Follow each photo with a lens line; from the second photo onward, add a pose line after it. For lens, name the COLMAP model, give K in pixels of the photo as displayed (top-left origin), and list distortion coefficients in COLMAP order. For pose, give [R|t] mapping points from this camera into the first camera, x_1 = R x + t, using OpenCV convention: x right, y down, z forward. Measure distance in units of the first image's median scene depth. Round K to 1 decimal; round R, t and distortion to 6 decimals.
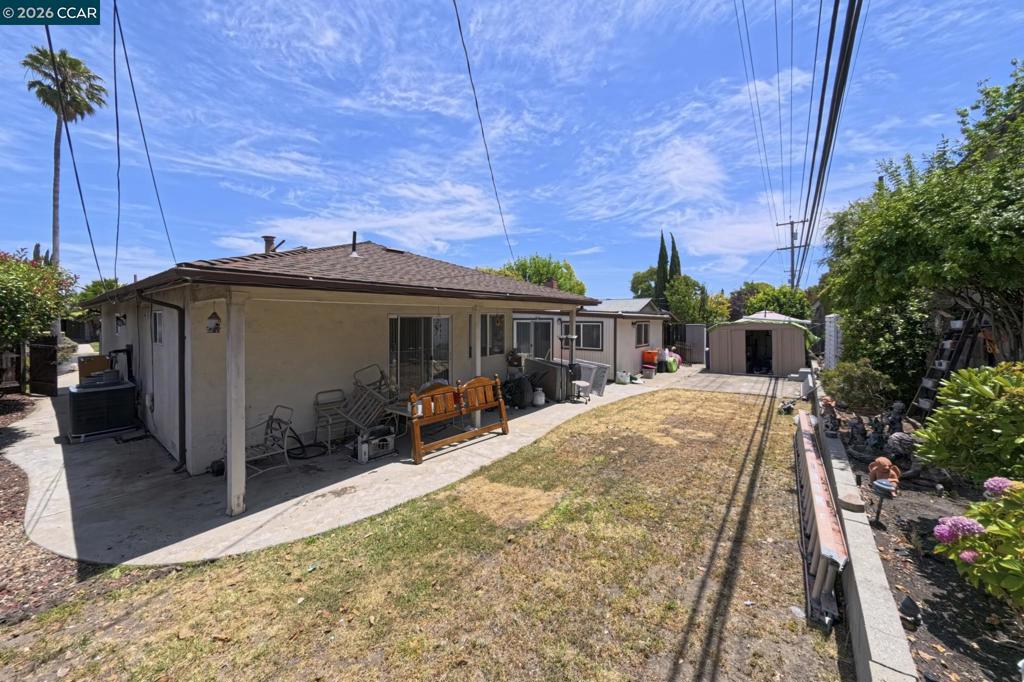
lens RADIAL K [[361.5, 0, 515.4], [0, 361.5, 337.2], [0, 0, 1]] dist [-0.001376, -0.000034]
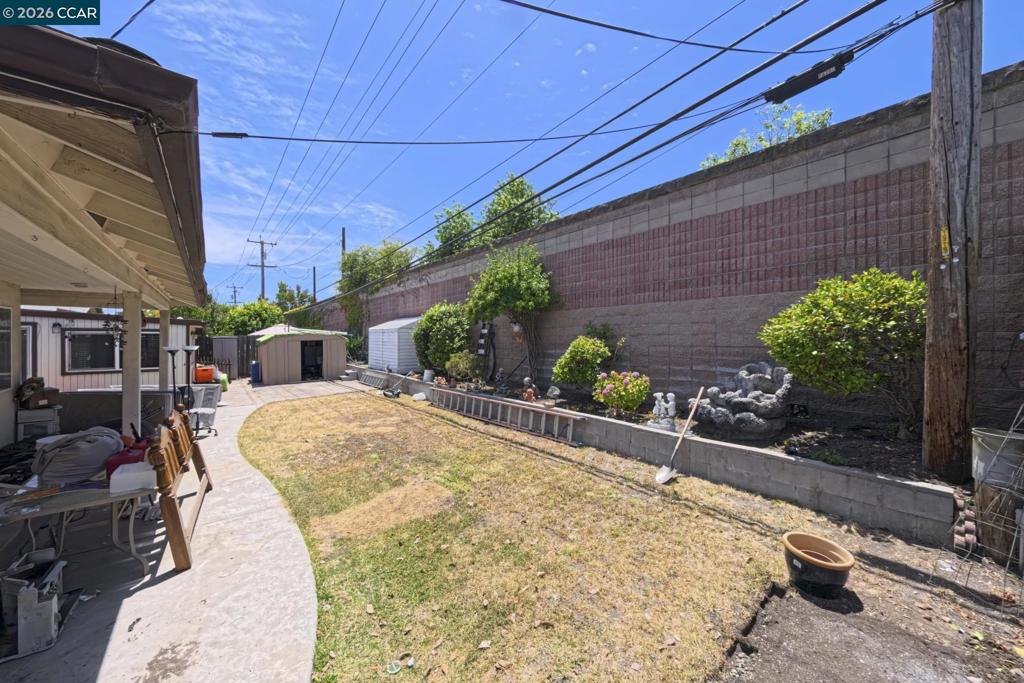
lens RADIAL K [[361.5, 0, 515.4], [0, 361.5, 337.7], [0, 0, 1]] dist [-0.001376, -0.000034]
pose [[0.221011, -0.002916, 0.975267, -0.658595], [0.045919, 0.998918, -0.007419, 0.022506], [-0.974190, 0.046423, 0.220905, 0.344521]]
